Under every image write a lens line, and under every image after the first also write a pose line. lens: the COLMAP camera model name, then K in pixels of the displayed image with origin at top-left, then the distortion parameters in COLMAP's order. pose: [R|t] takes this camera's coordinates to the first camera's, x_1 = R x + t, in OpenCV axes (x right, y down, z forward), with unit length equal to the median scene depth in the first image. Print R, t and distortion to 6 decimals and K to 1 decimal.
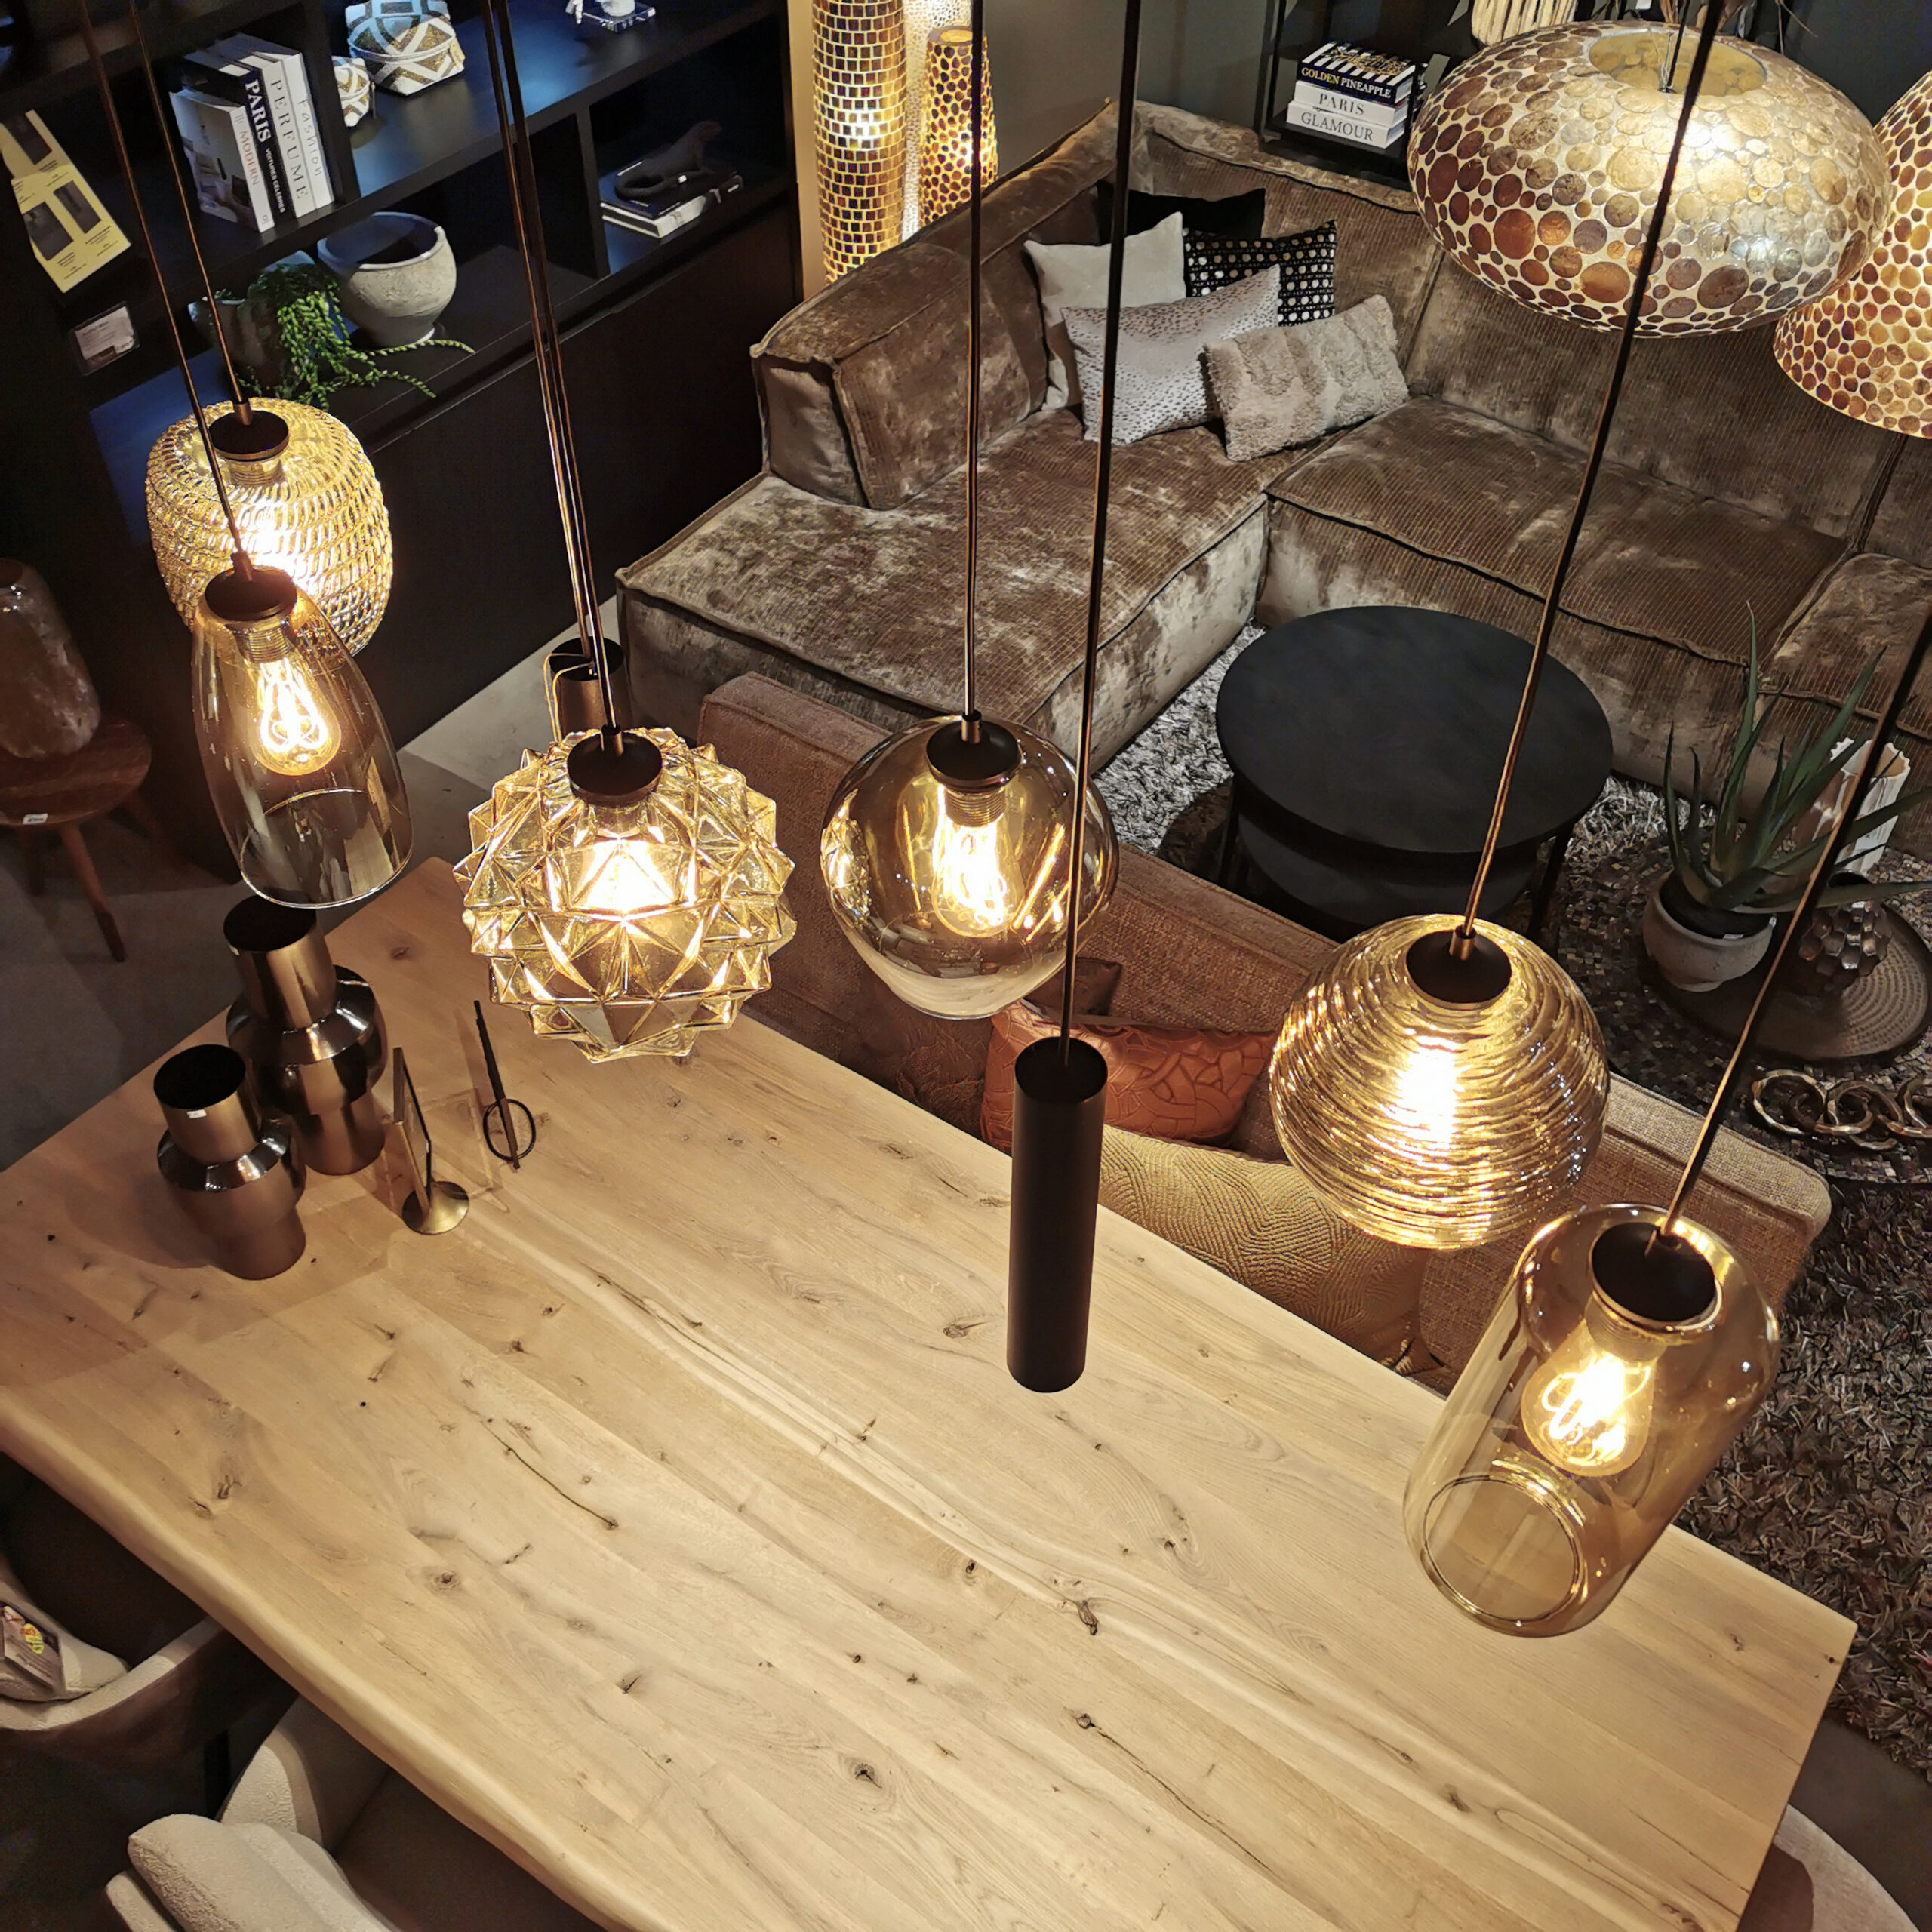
lens RADIAL K [[2030.3, 0, 966.0], [0, 2030.3, 966.0], [0, 0, 1]] dist [0.003176, -0.017496]
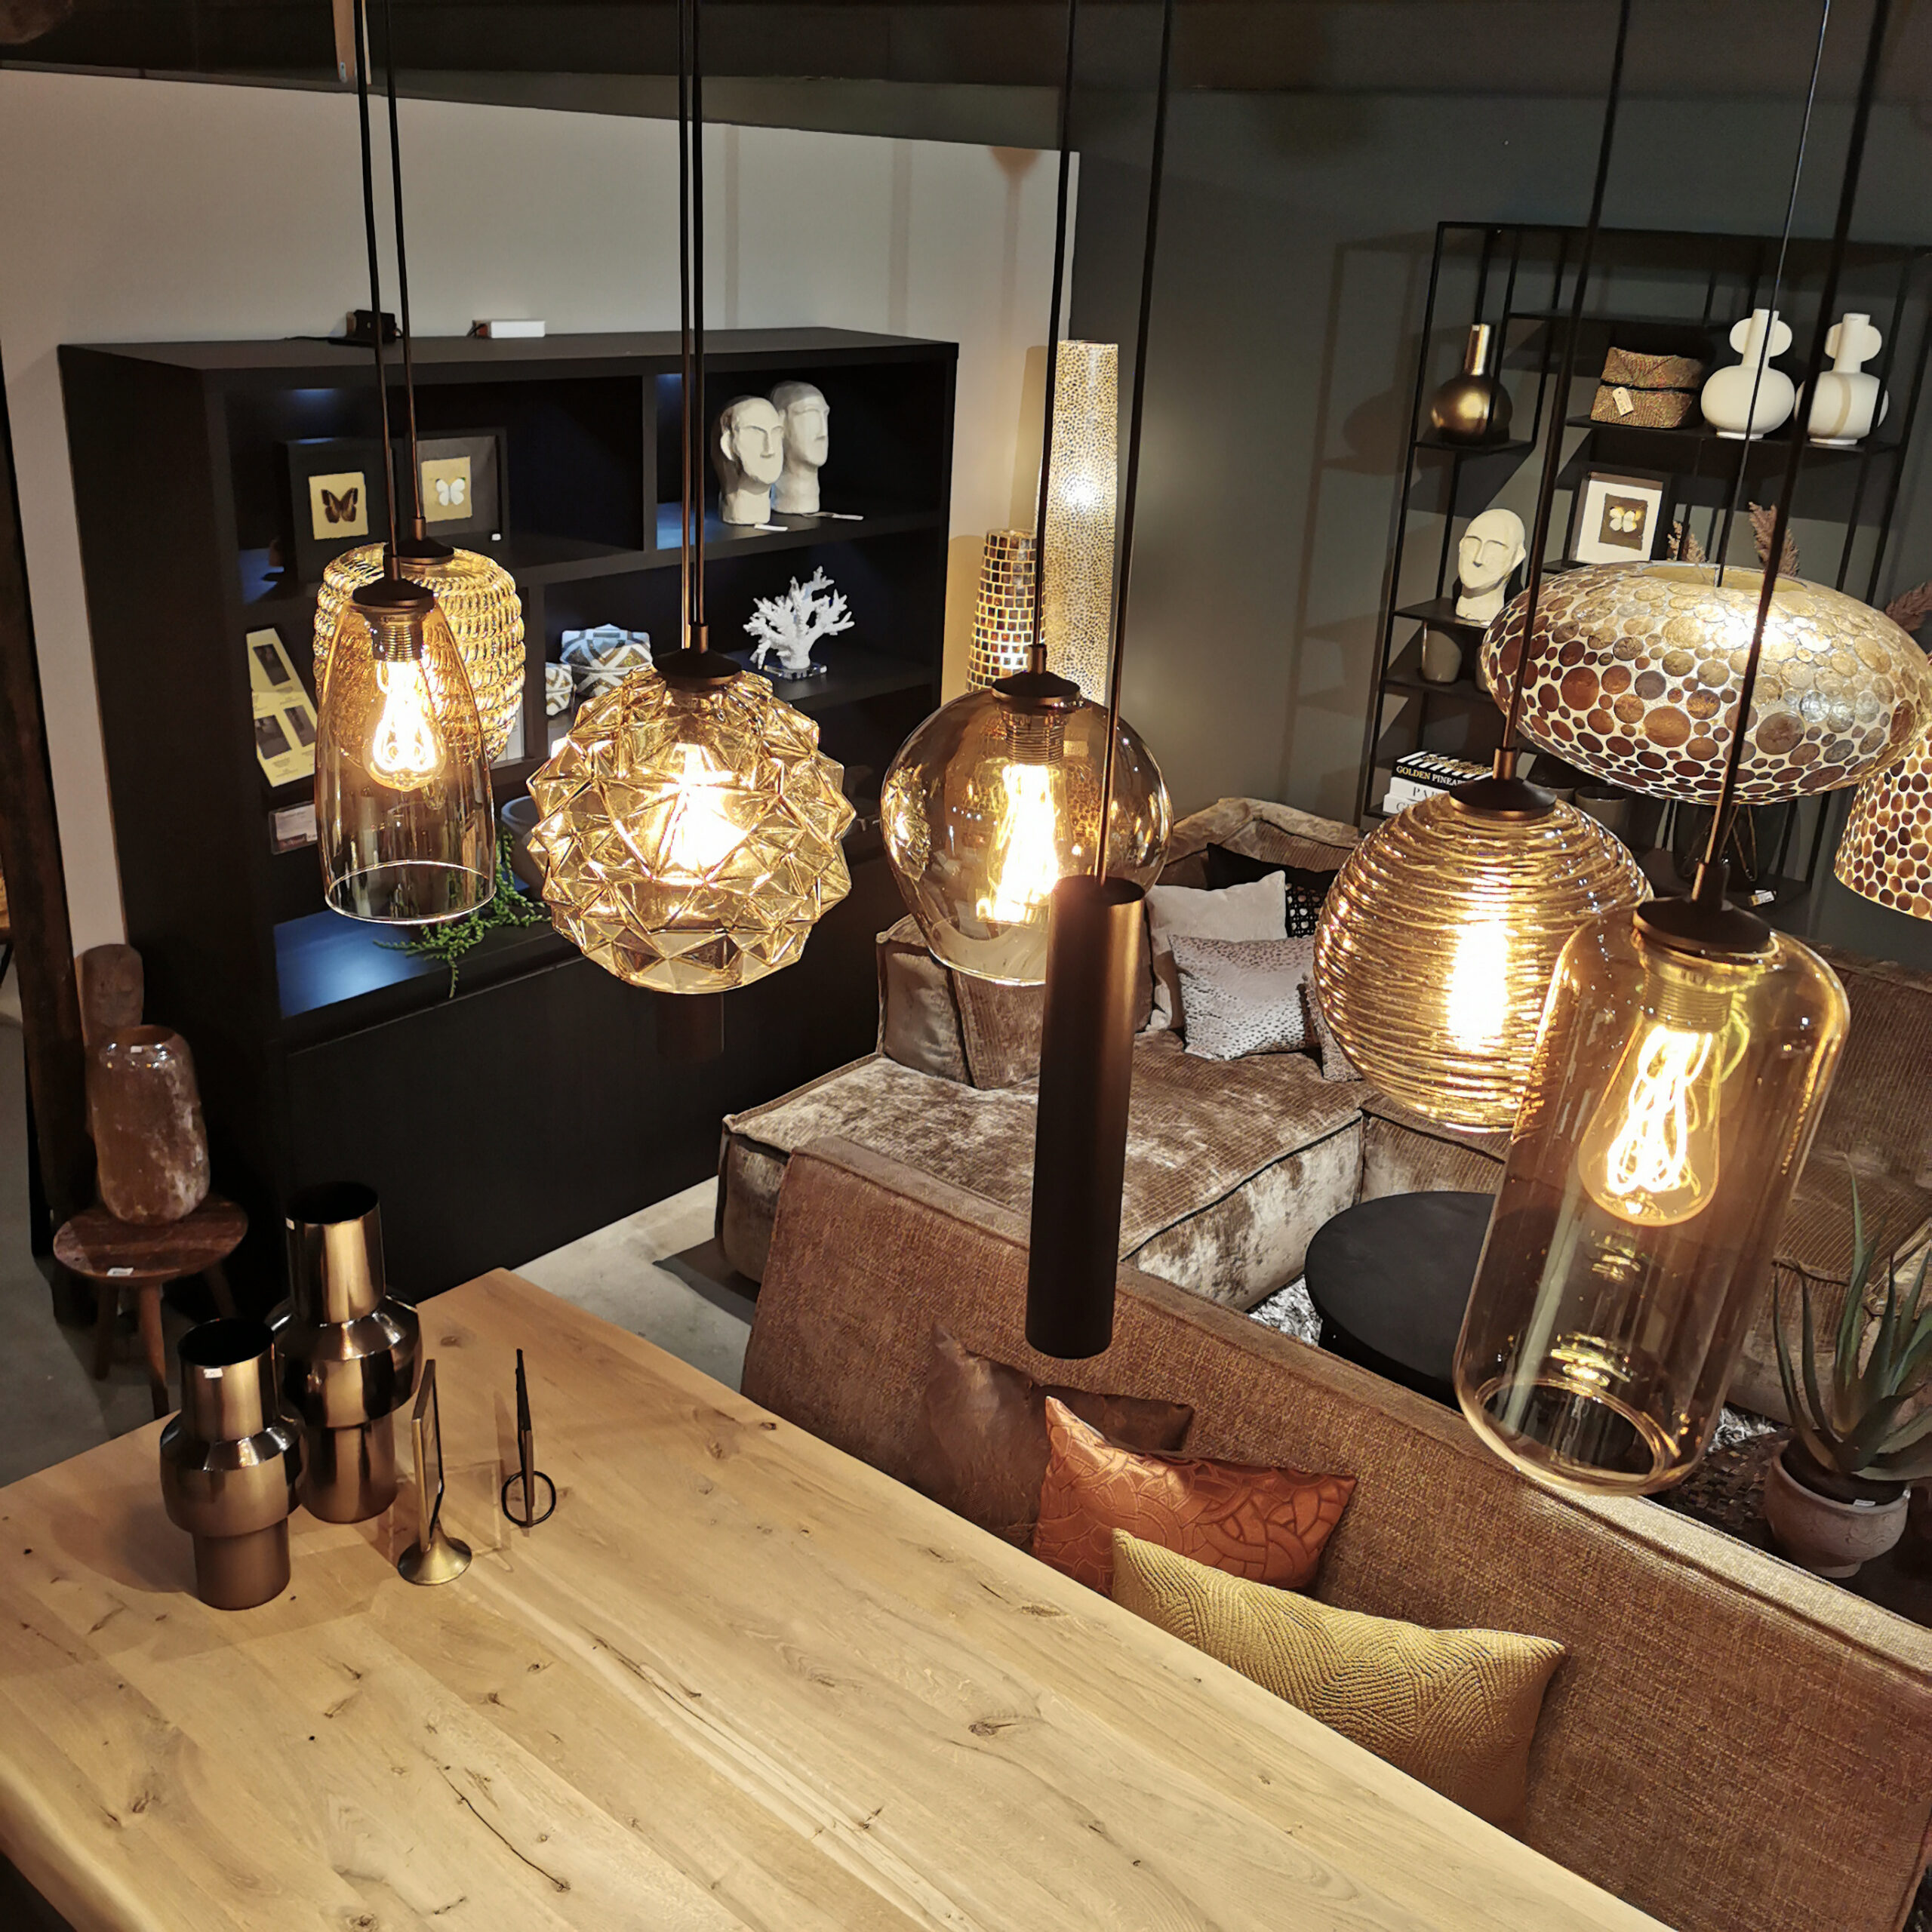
lens RADIAL K [[1998.4, 0, 943.9], [0, 1998.4, 847.8], [0, 0, 1]] dist [0.034726, -0.077220]
pose [[0.994596, 0.066685, -0.079572, 0.014047], [-0.094224, 0.901629, -0.422121, 0.131596], [0.043596, 0.427338, 0.903040, 0.032051]]
